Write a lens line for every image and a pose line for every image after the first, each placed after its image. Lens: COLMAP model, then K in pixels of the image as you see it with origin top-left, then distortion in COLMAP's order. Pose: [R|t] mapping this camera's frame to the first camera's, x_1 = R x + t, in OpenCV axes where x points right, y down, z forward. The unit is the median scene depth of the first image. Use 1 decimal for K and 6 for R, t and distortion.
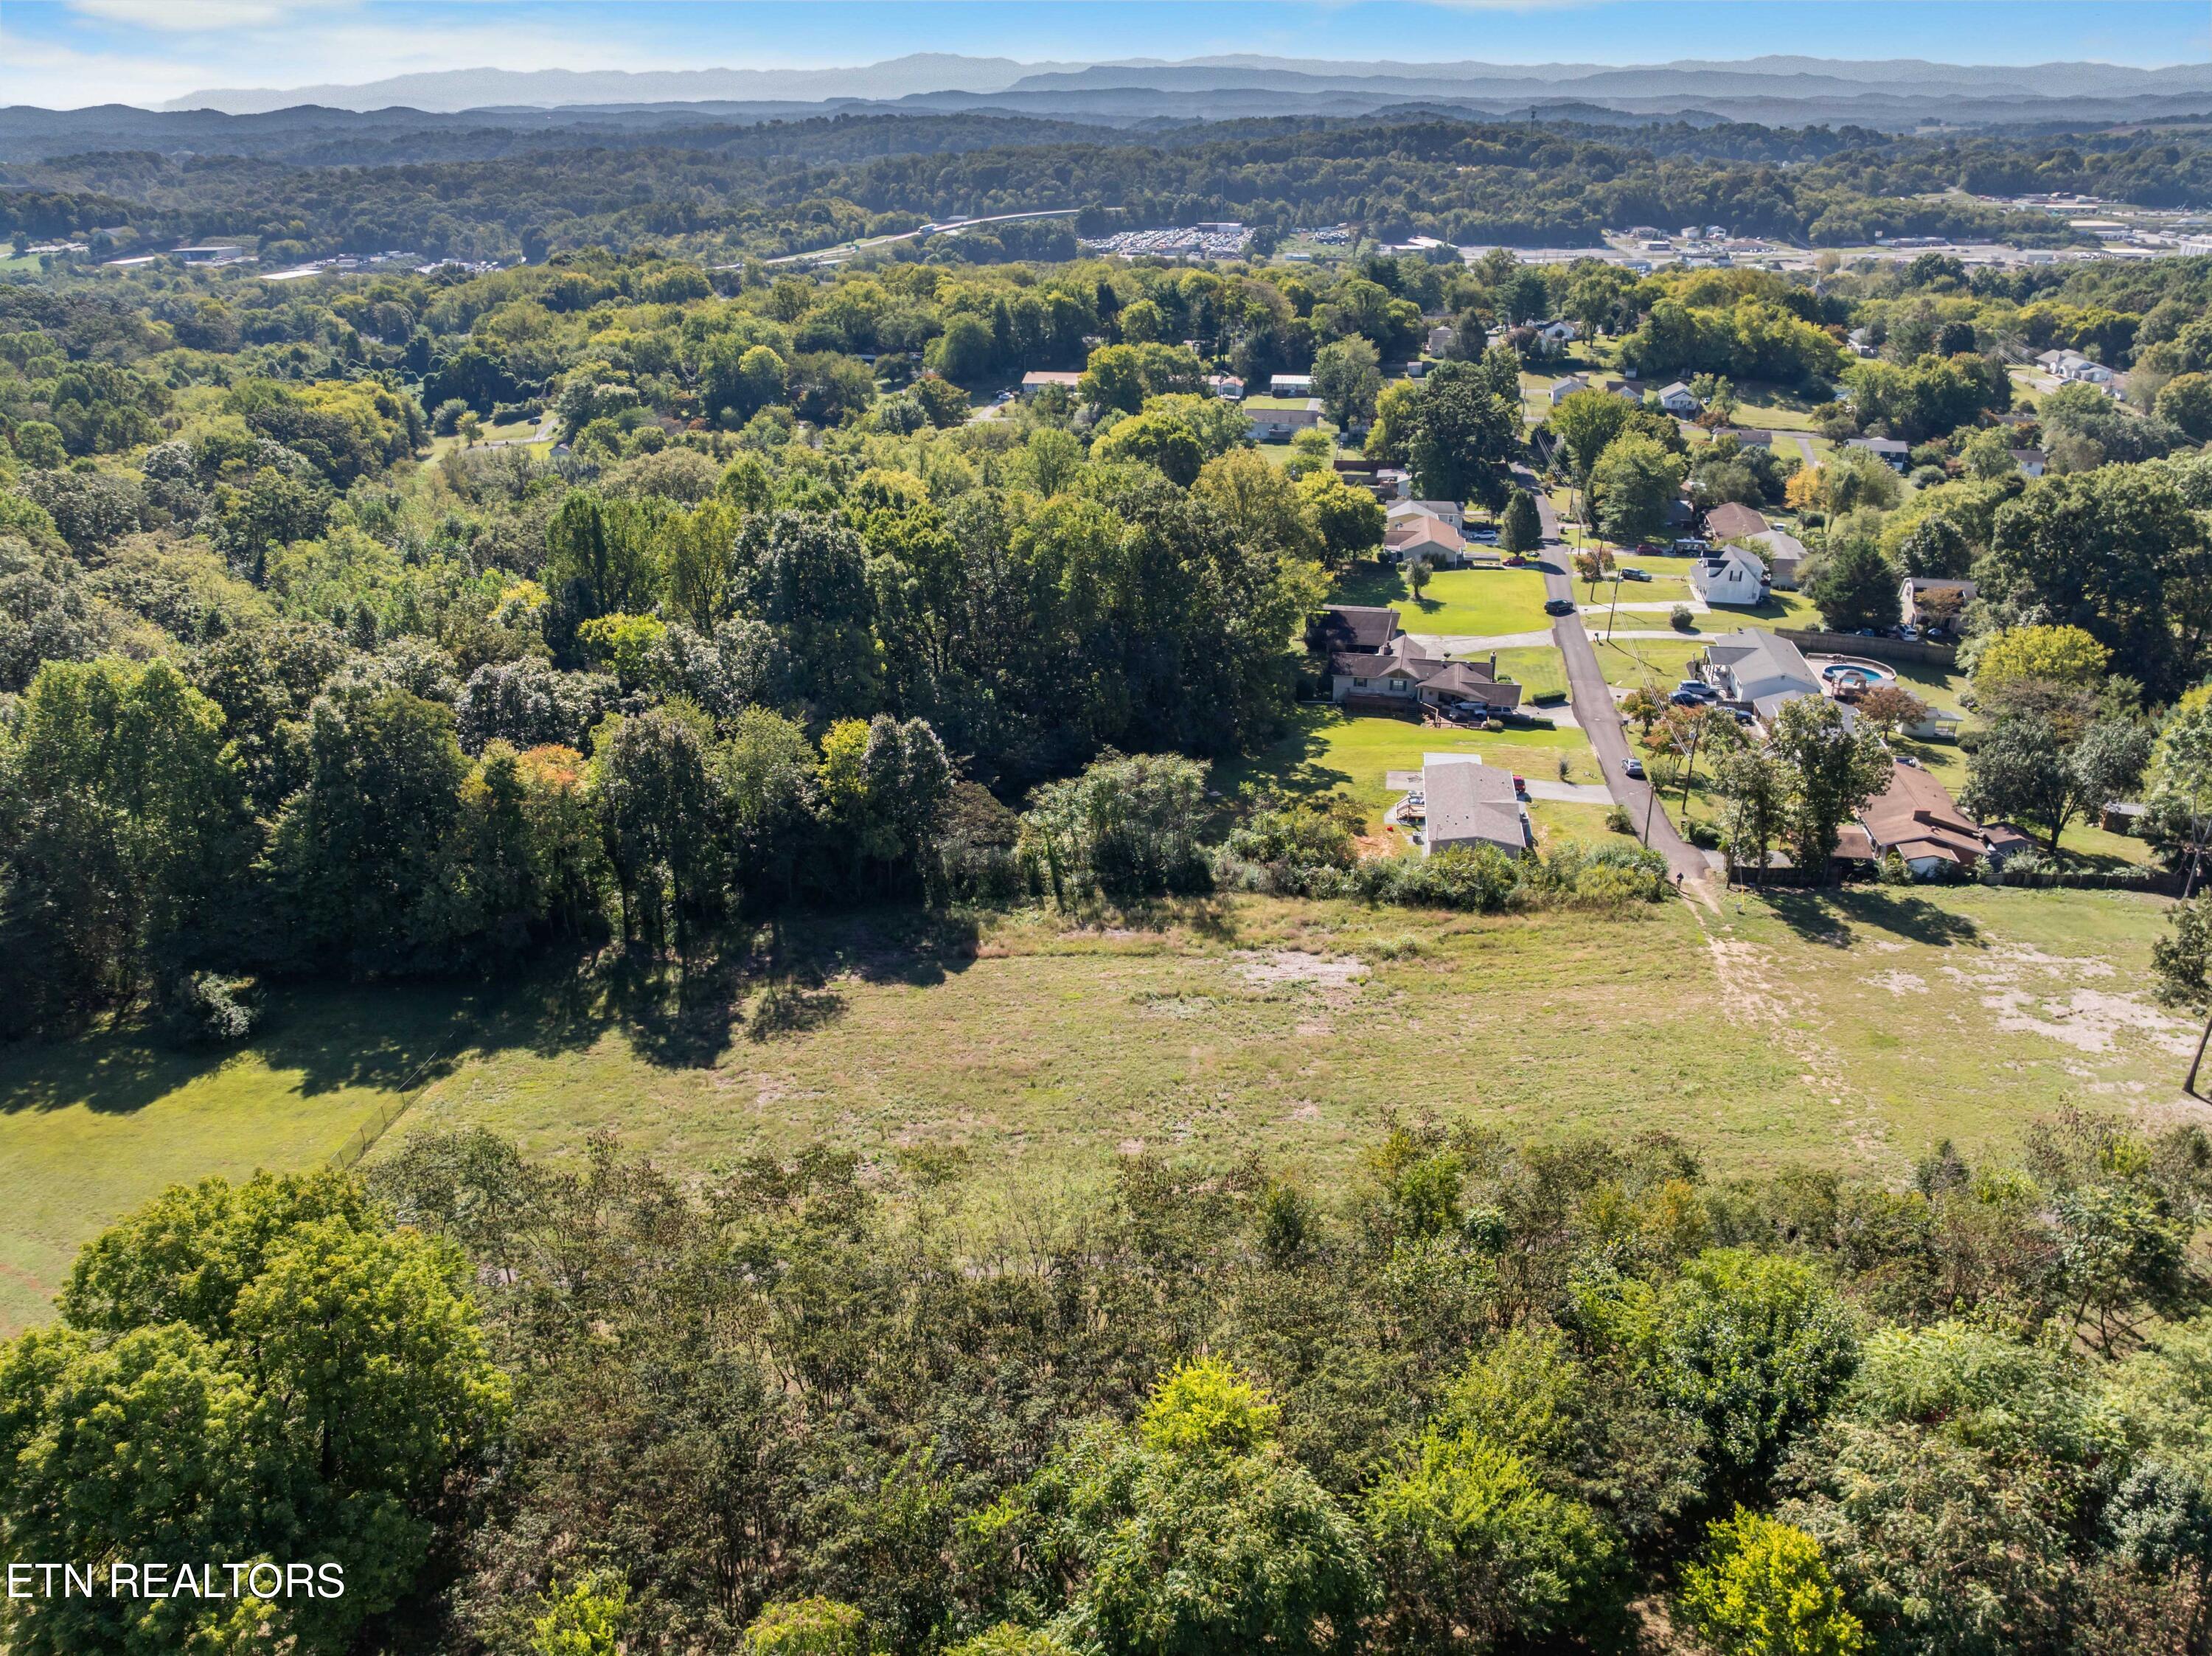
lens RADIAL K [[1560.3, 0, 1107.4], [0, 1560.3, 826.6], [0, 0, 1]] dist [-0.042899, 0.009272]
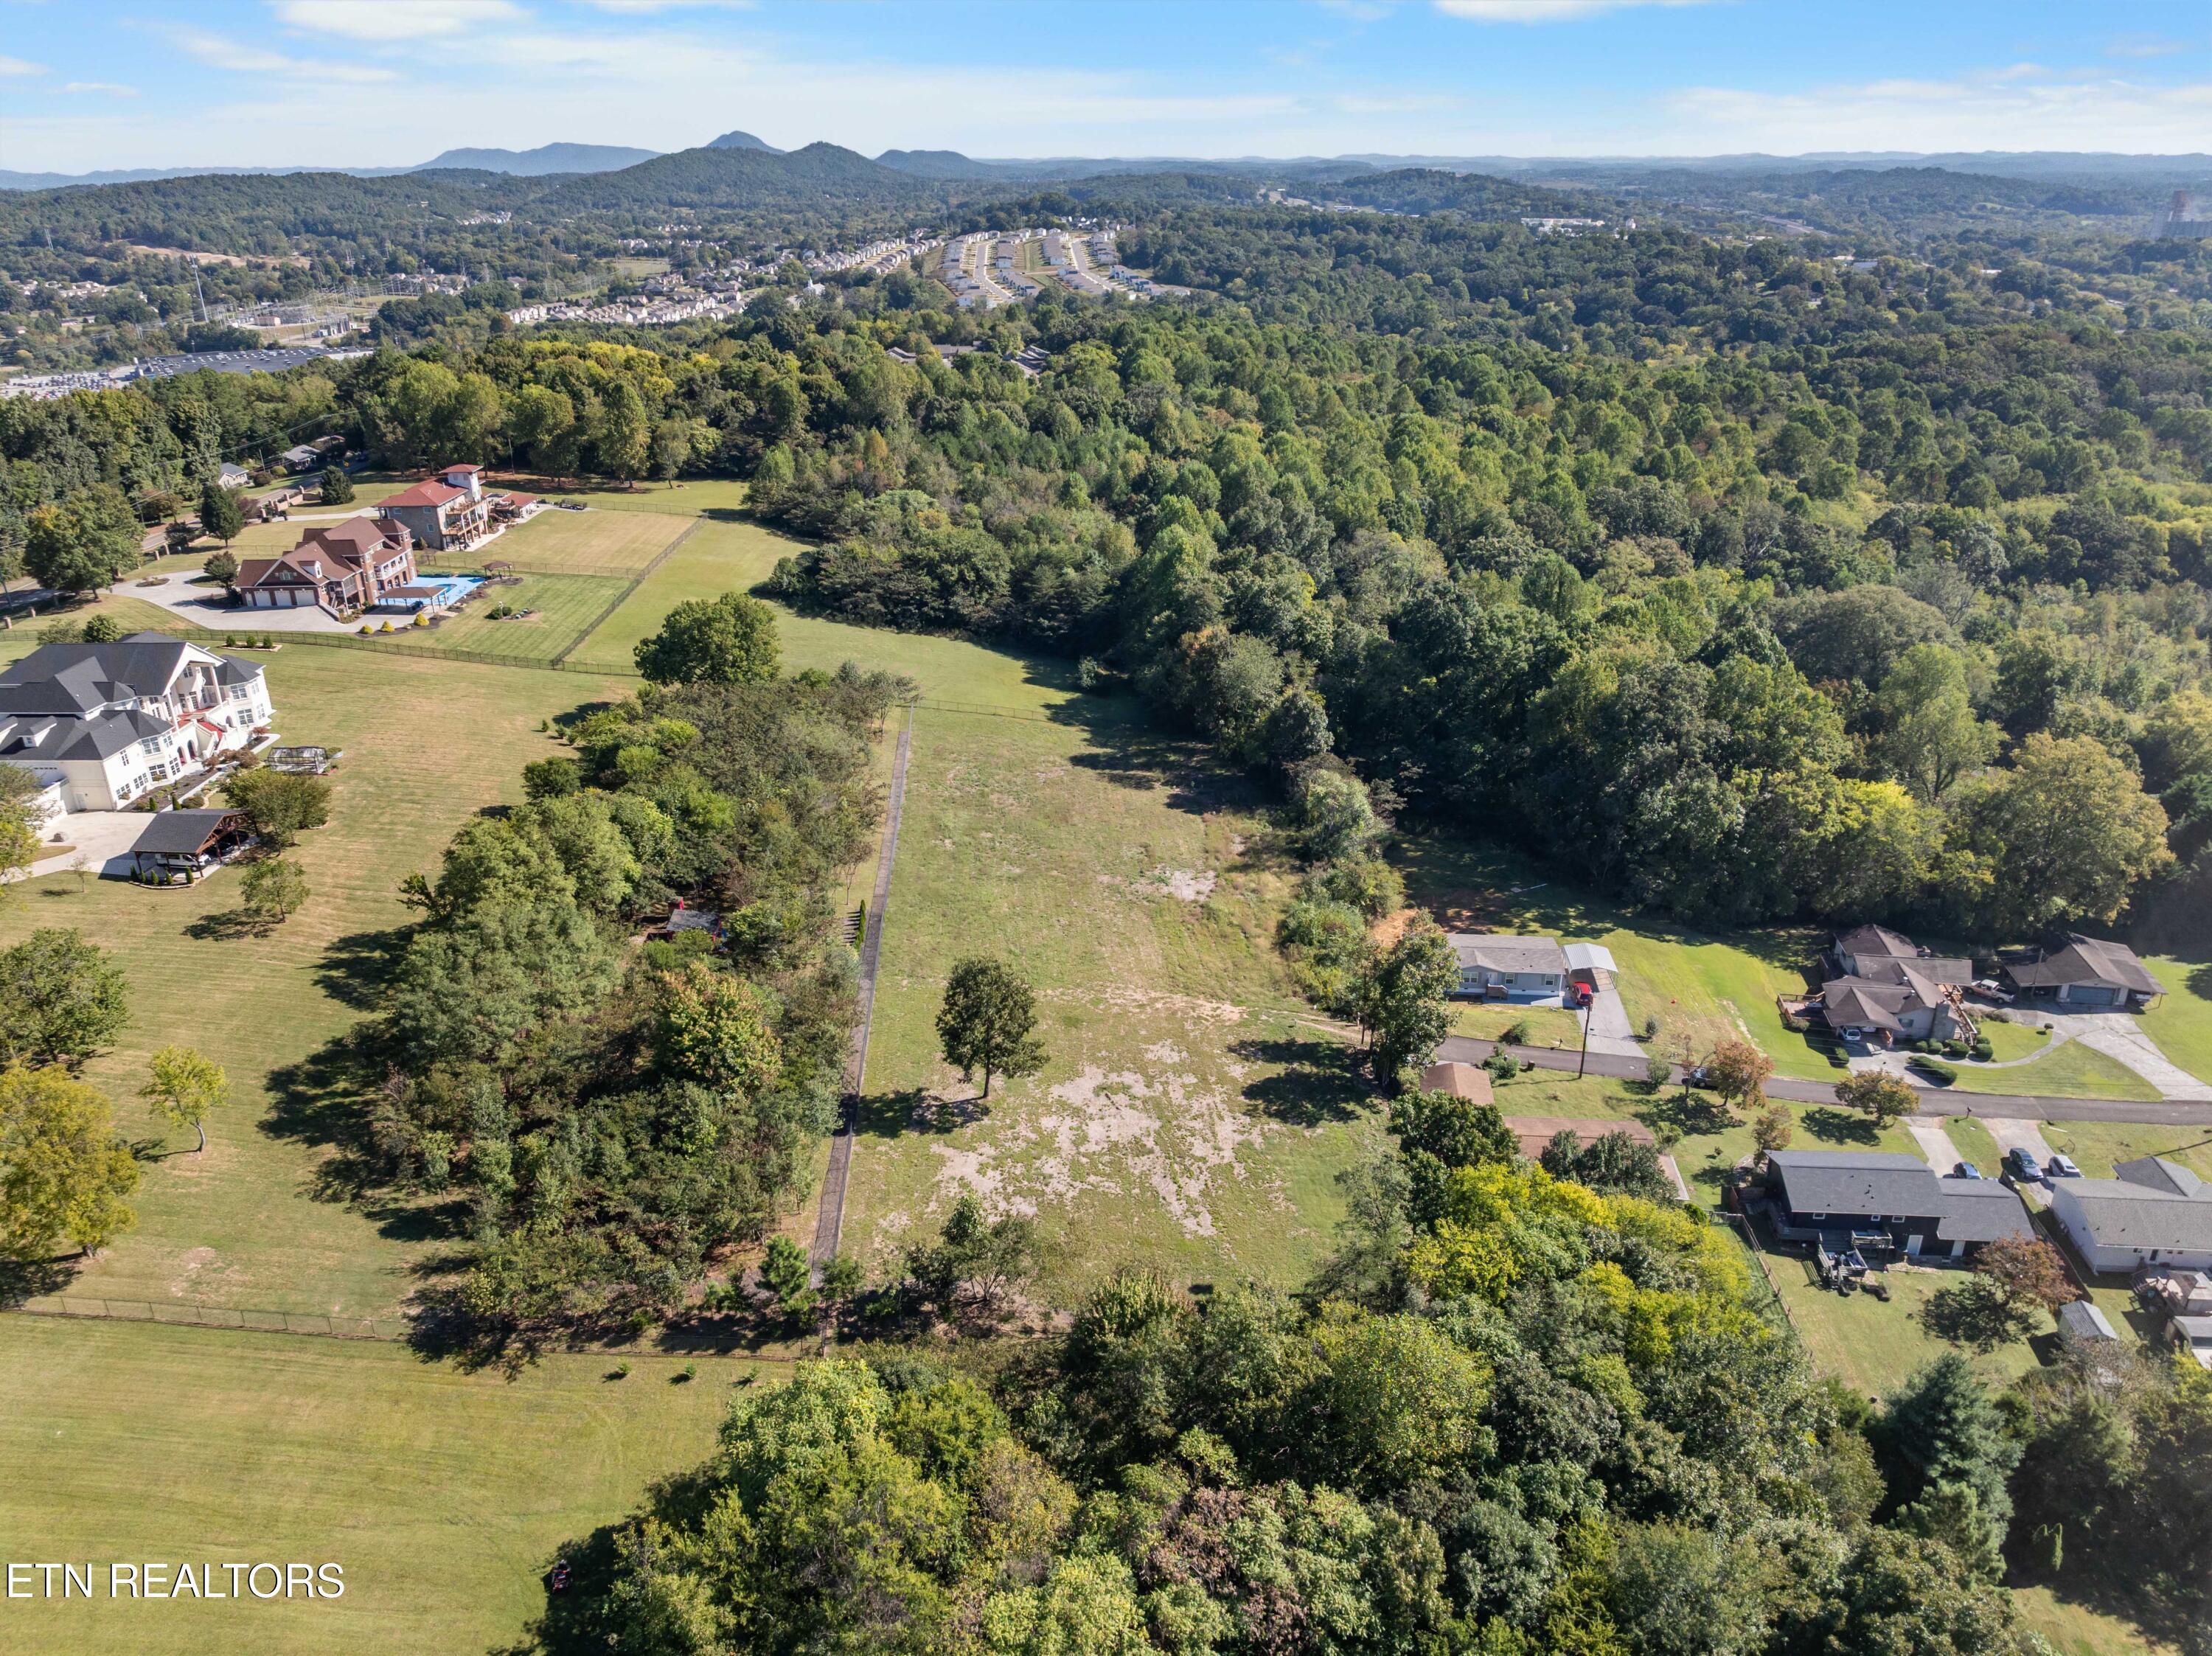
lens RADIAL K [[1560.3, 0, 1107.4], [0, 1560.3, 826.6], [0, 0, 1]] dist [-0.042899, 0.009272]
pose [[0.063879, 0.402928, -0.913000, 0.457845], [-0.415687, 0.842467, 0.342716, -0.139410], [0.907262, 0.357630, 0.221308, 0.160802]]
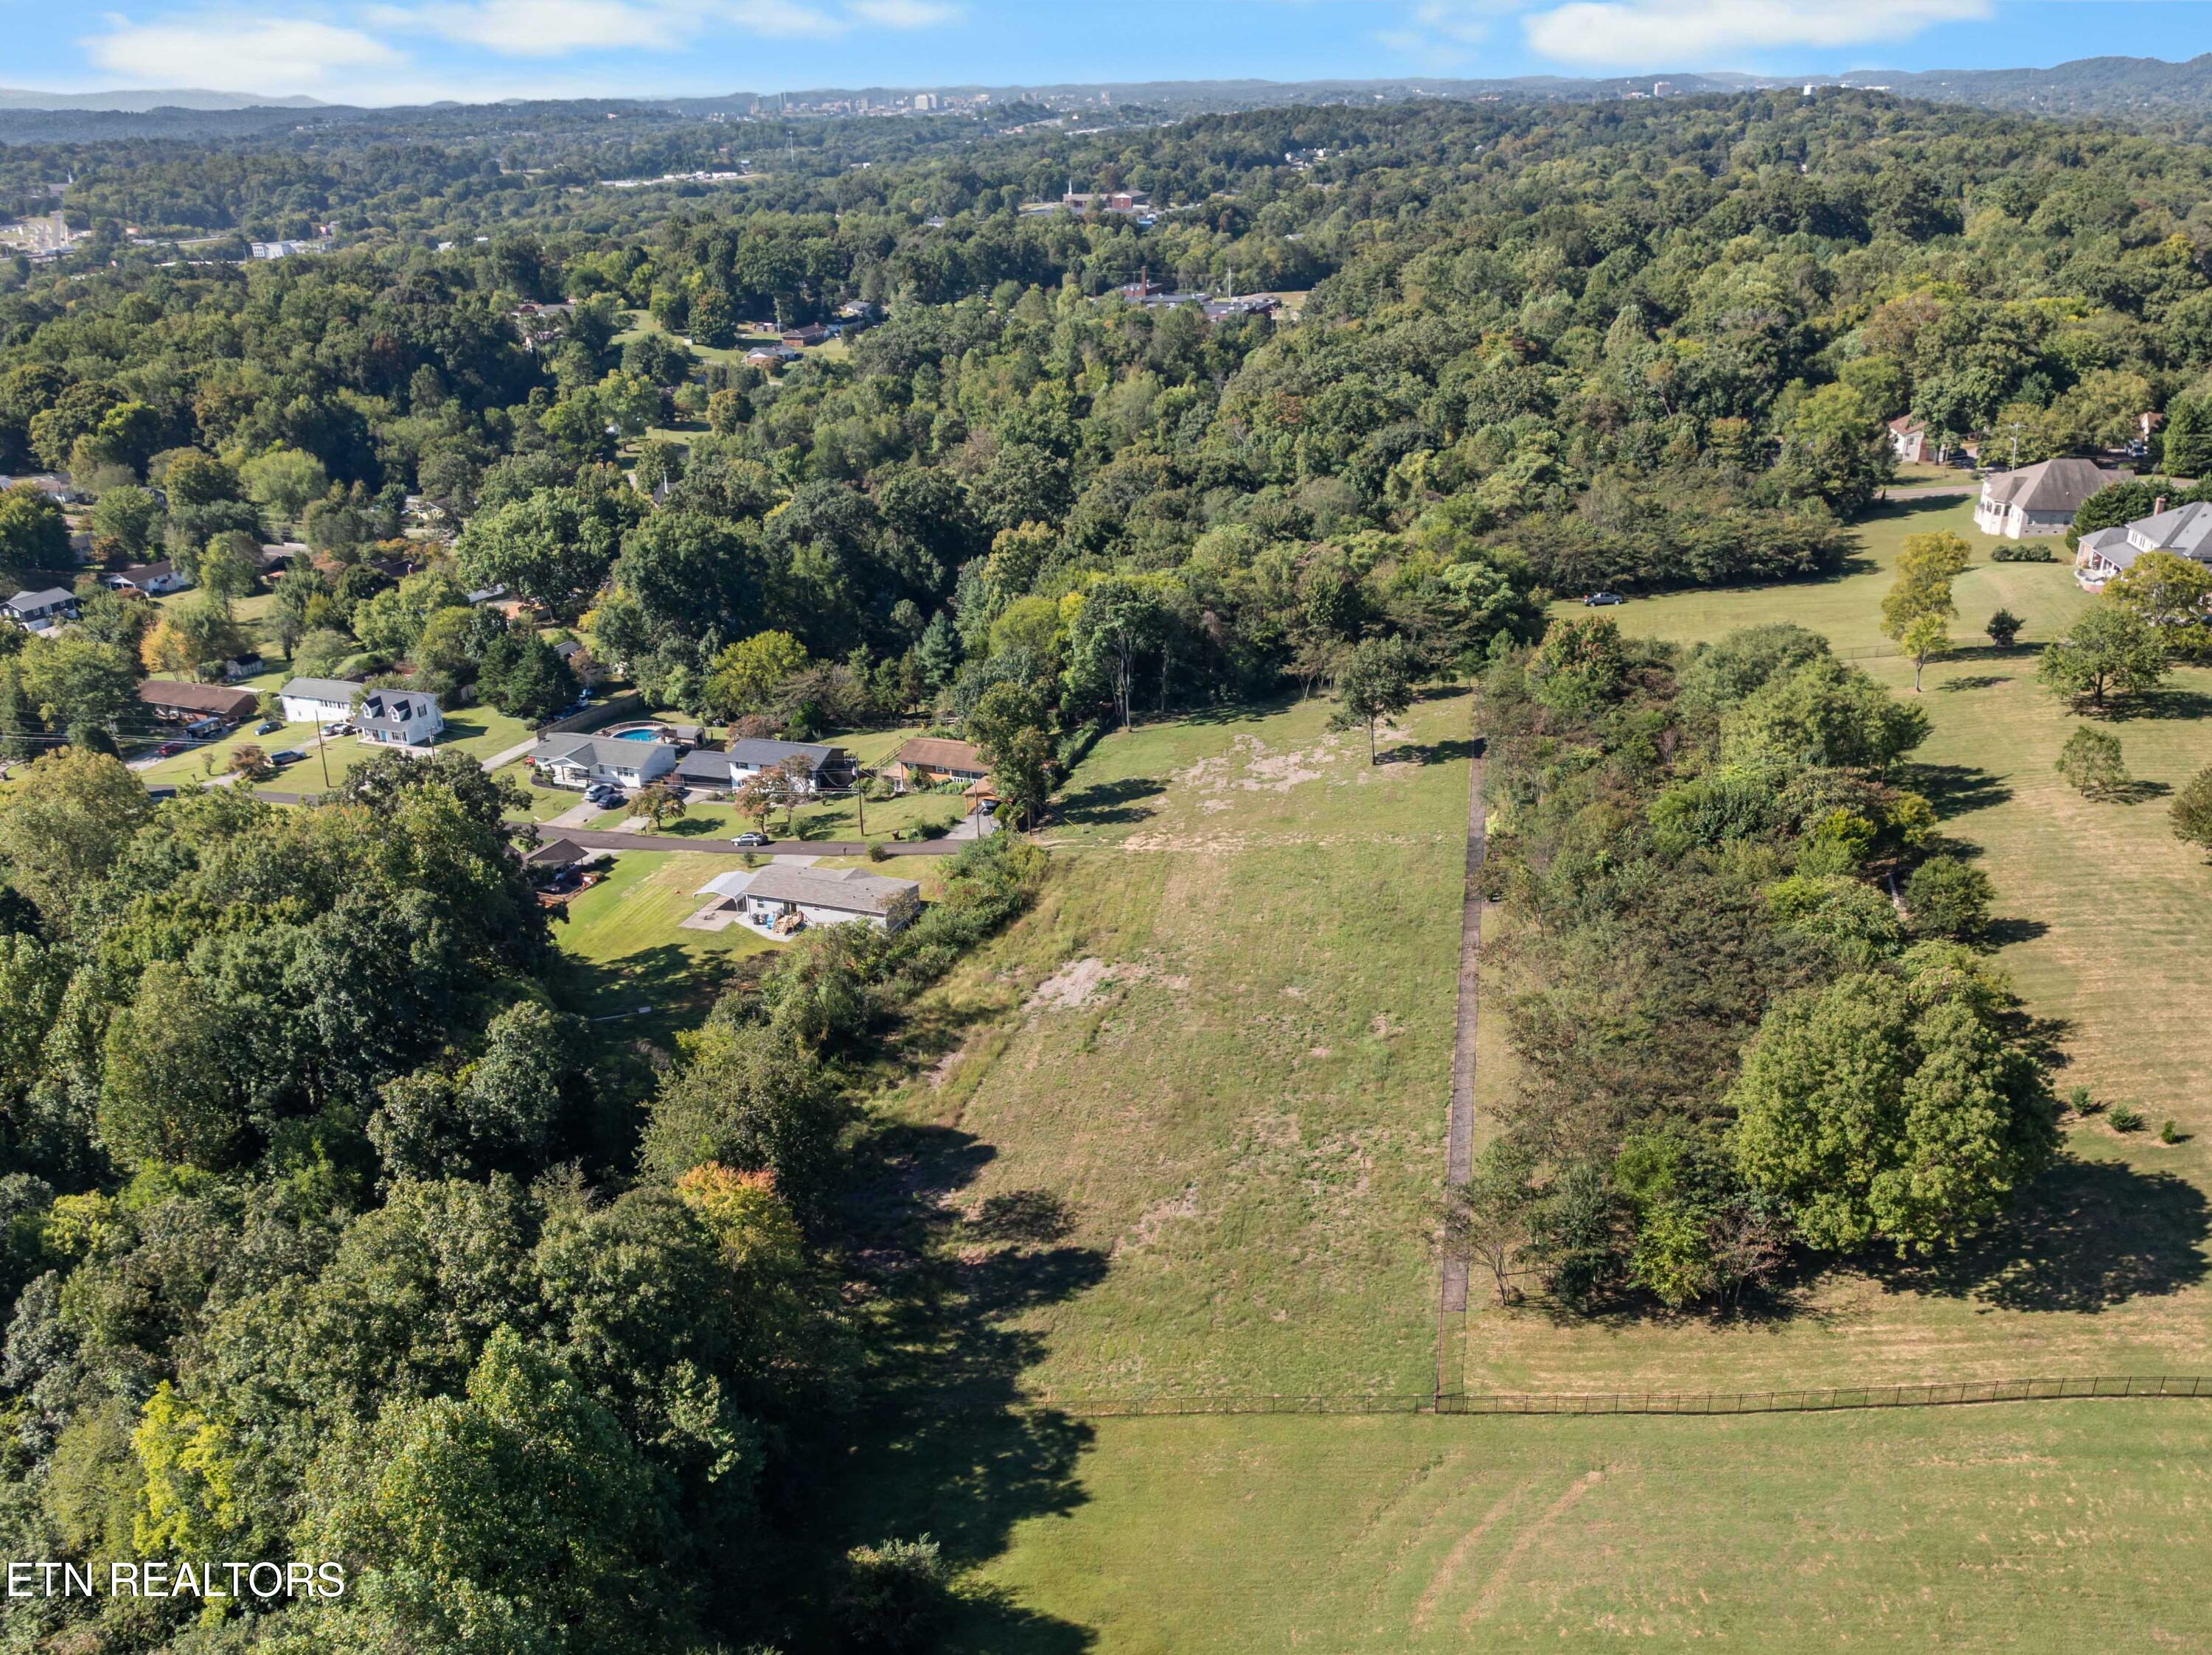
lens RADIAL K [[1855.4, 0, 1108.2], [0, 1855.4, 984.8], [0, 0, 1]] dist [-0.032467, -0.011535]
pose [[0.201294, -0.425747, 0.882168, -0.345506], [0.430628, 0.847367, 0.310691, -0.104328], [-0.879796, 0.317346, 0.353909, 0.132708]]
